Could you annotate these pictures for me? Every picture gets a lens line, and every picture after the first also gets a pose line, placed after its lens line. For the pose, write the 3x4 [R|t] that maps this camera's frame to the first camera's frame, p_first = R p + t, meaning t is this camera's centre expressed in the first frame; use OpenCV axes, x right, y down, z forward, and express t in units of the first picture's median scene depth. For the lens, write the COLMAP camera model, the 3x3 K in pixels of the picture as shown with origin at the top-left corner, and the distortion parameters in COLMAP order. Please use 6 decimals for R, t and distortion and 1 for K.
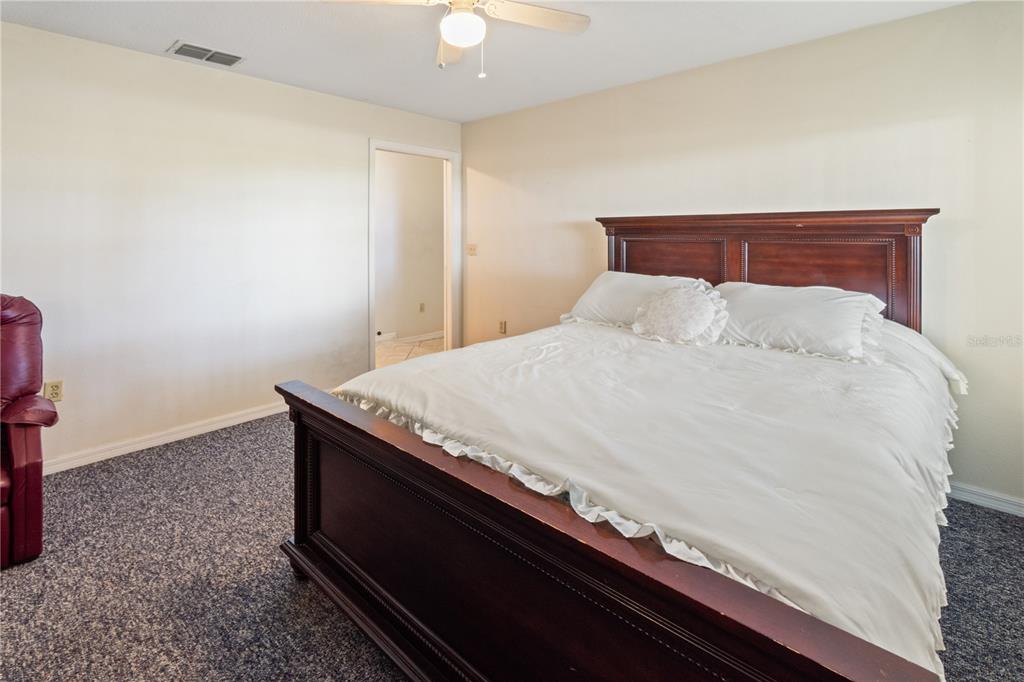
lens RADIAL K [[461.4, 0, 510.1], [0, 461.4, 349.4], [0, 0, 1]] dist [0.003461, 0.000356]
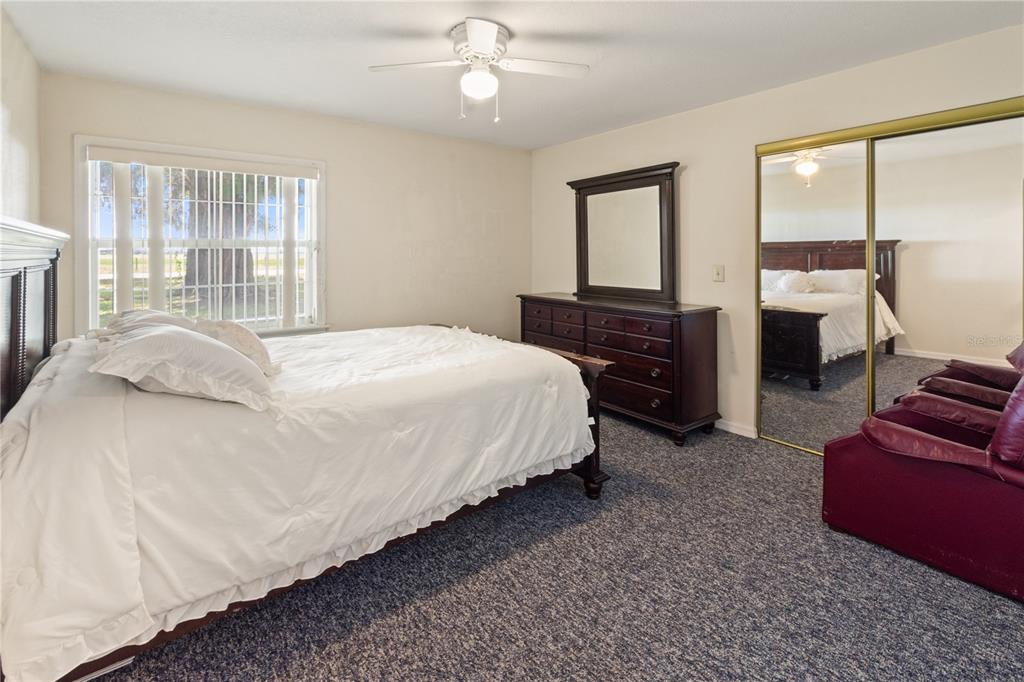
lens RADIAL K [[461.4, 0, 510.1], [0, 461.4, 349.4], [0, 0, 1]] dist [0.003461, 0.000356]
pose [[-0.985179, -0.031511, 0.168612, -0.366048], [0.044328, 0.902822, 0.427724, -0.475847], [-0.165705, 0.428859, -0.888044, 1.849793]]
